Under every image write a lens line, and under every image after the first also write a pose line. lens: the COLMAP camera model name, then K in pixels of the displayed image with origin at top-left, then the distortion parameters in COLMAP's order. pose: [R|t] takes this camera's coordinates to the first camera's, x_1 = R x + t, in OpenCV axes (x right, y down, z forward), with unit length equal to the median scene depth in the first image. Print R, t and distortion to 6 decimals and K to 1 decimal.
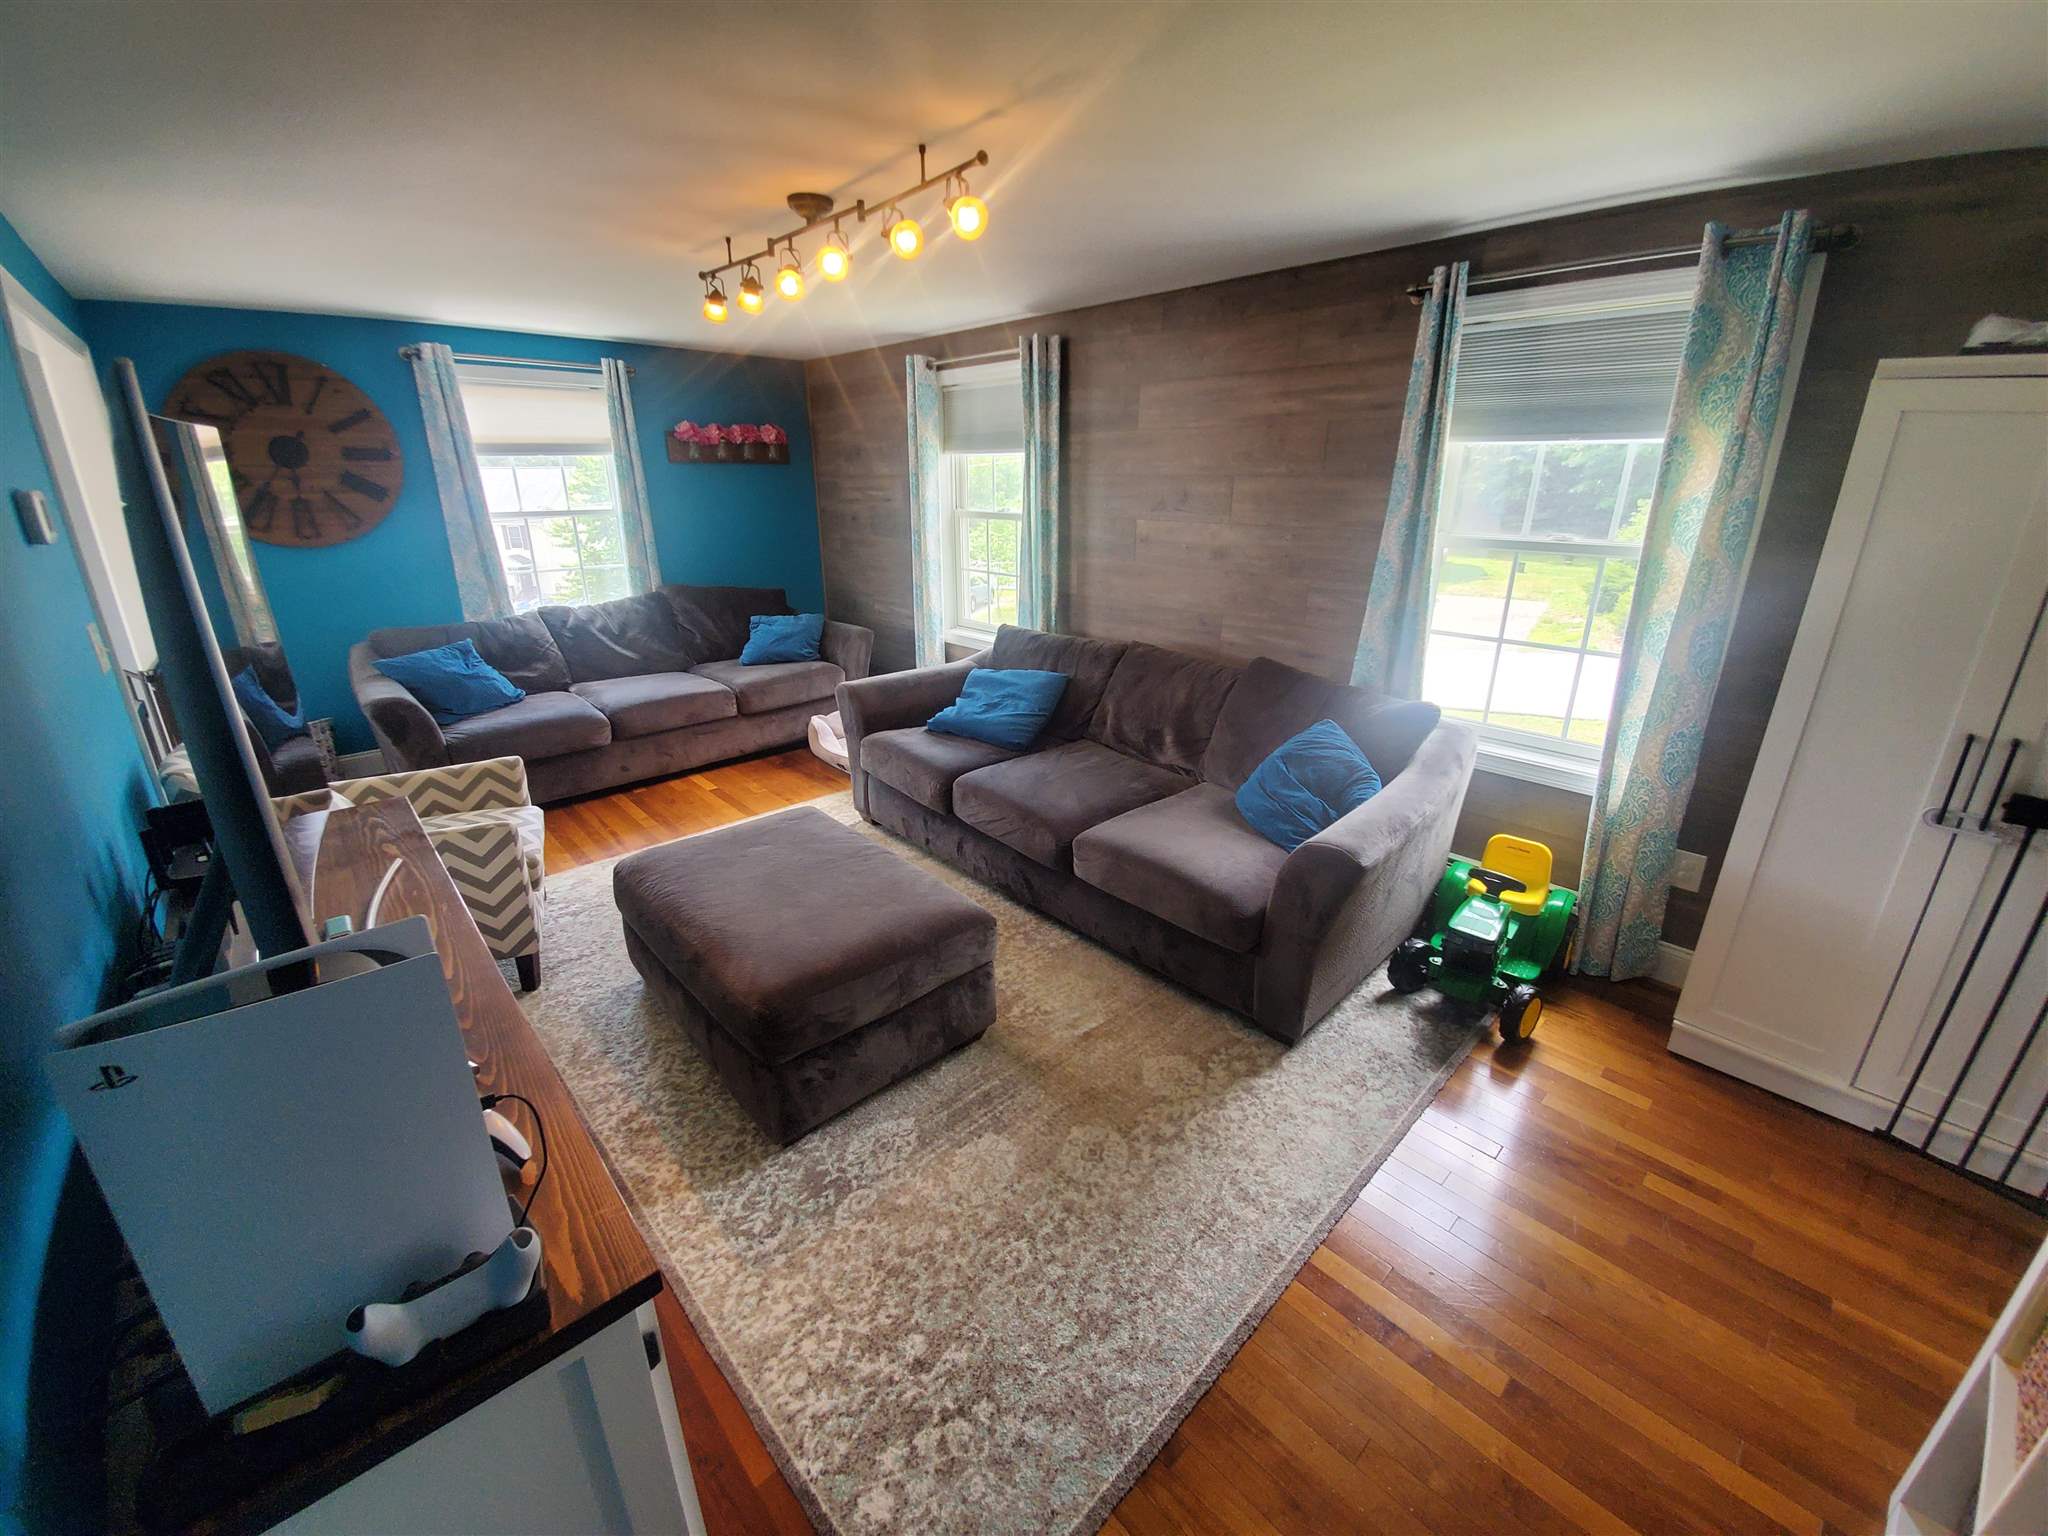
lens RADIAL K [[819.8, 0, 1036.8], [0, 819.8, 767.3], [0, 0, 1]] dist [-0.002884, -0.008904]
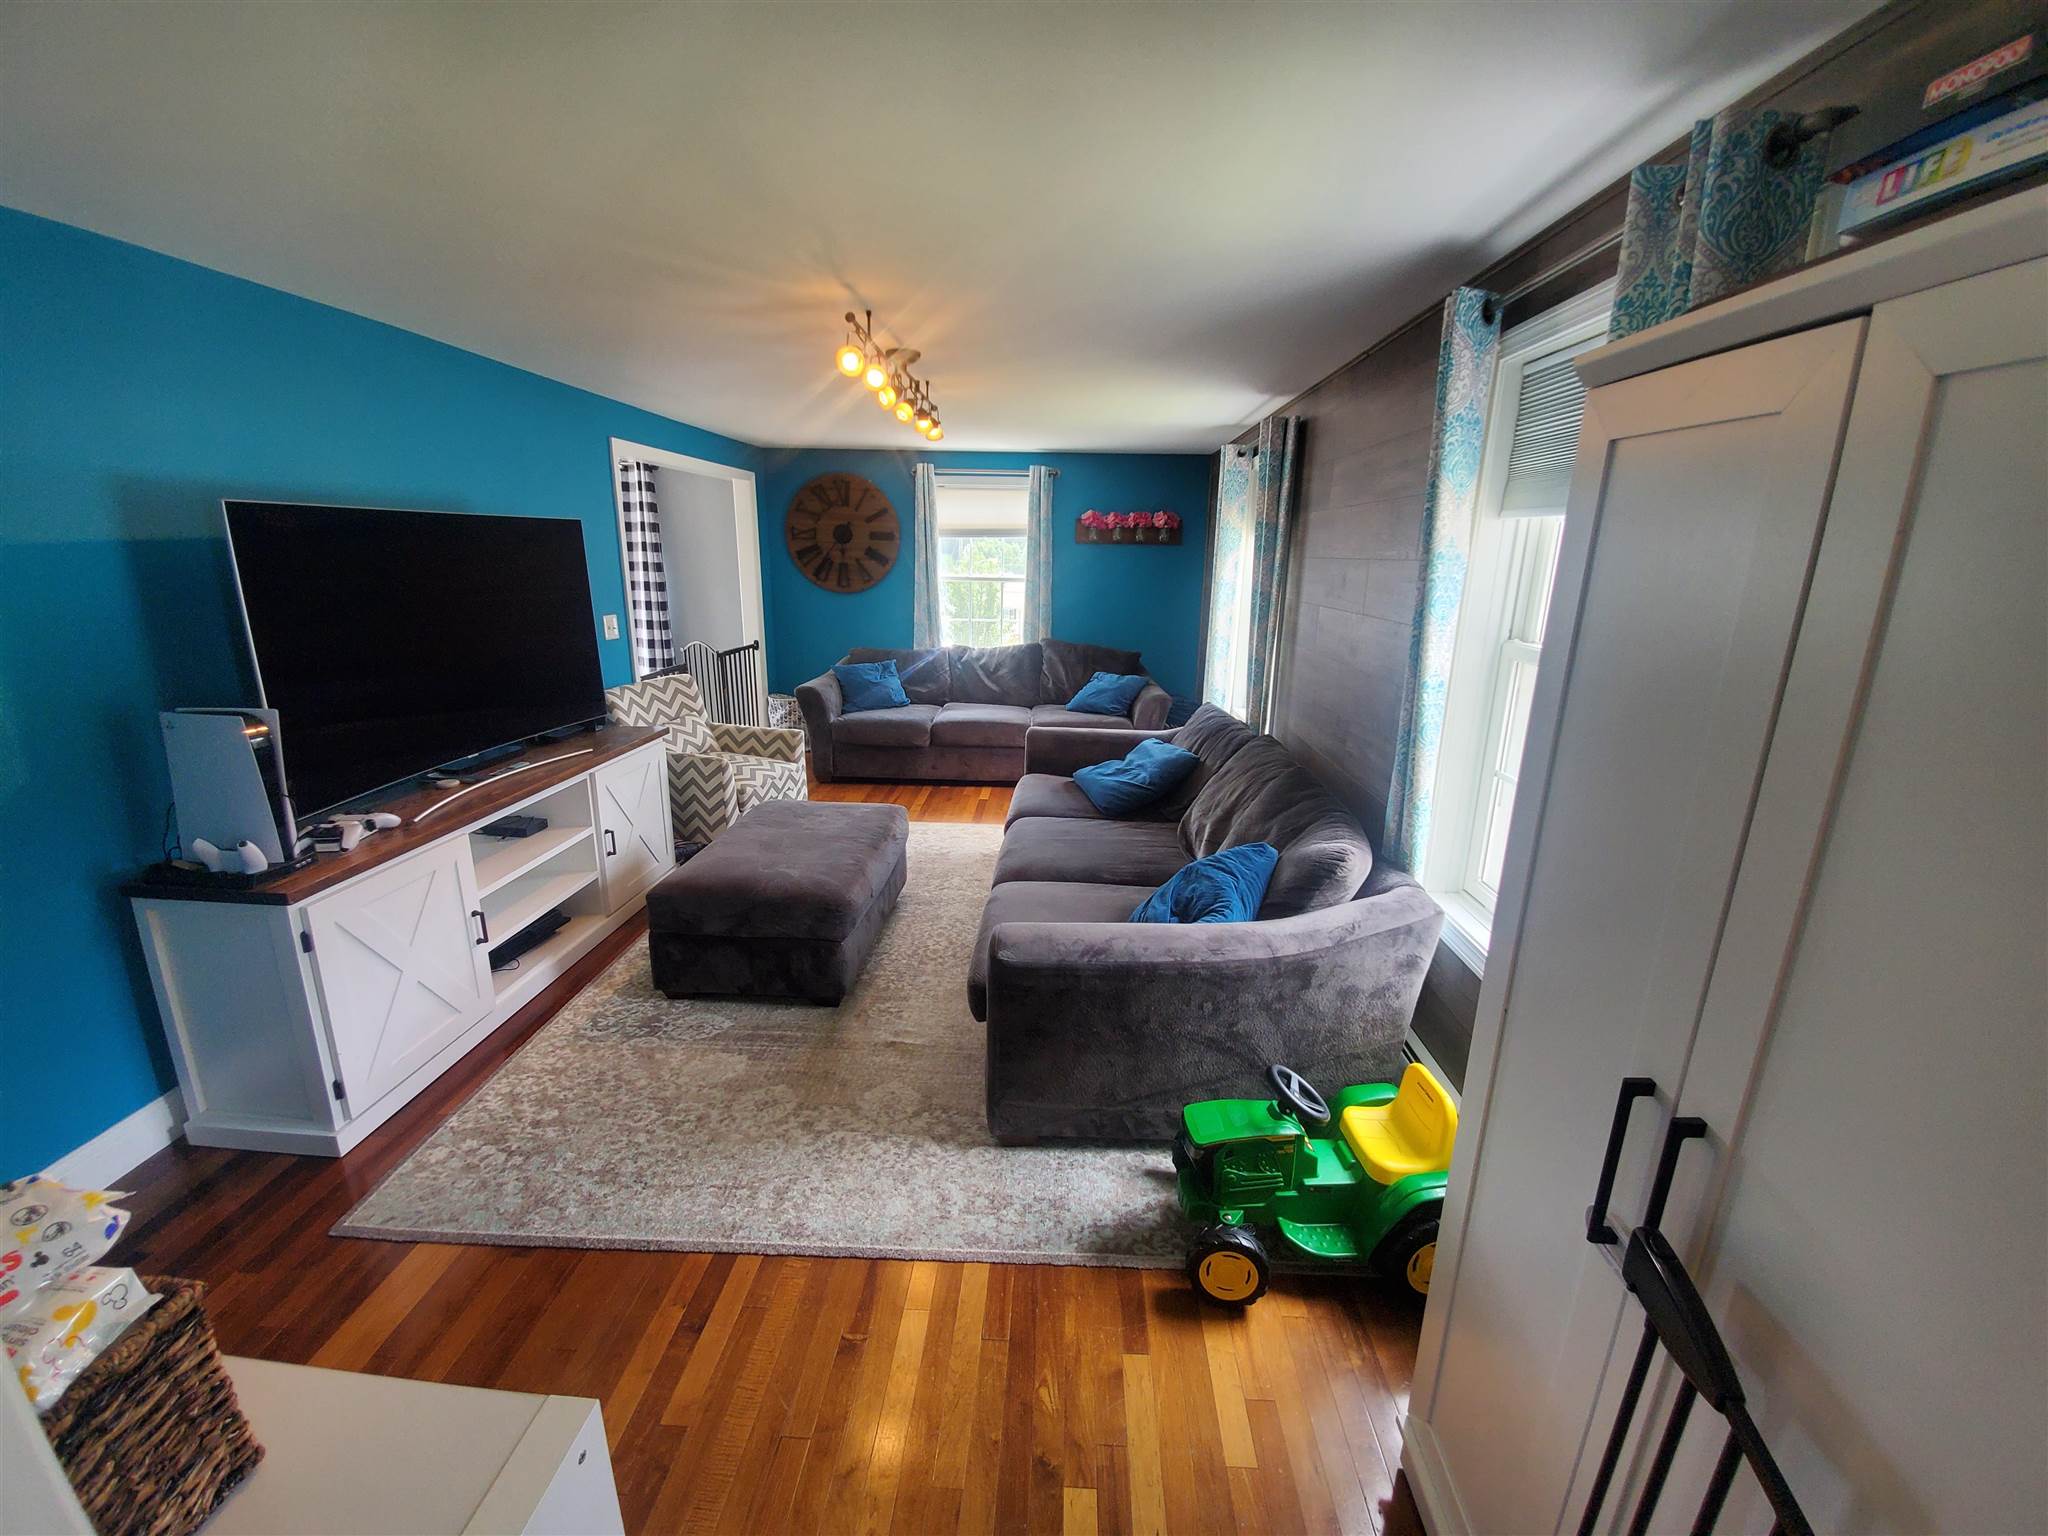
lens RADIAL K [[819.8, 0, 1034.5], [0, 819.8, 763.0], [0, 0, 1]] dist [-0.002884, -0.008904]
pose [[0.689149, 0.189422, -0.699423, 0.543725], [-0.257380, 0.966276, 0.008094, -0.058879], [0.677369, 0.174439, 0.714662, 0.167591]]
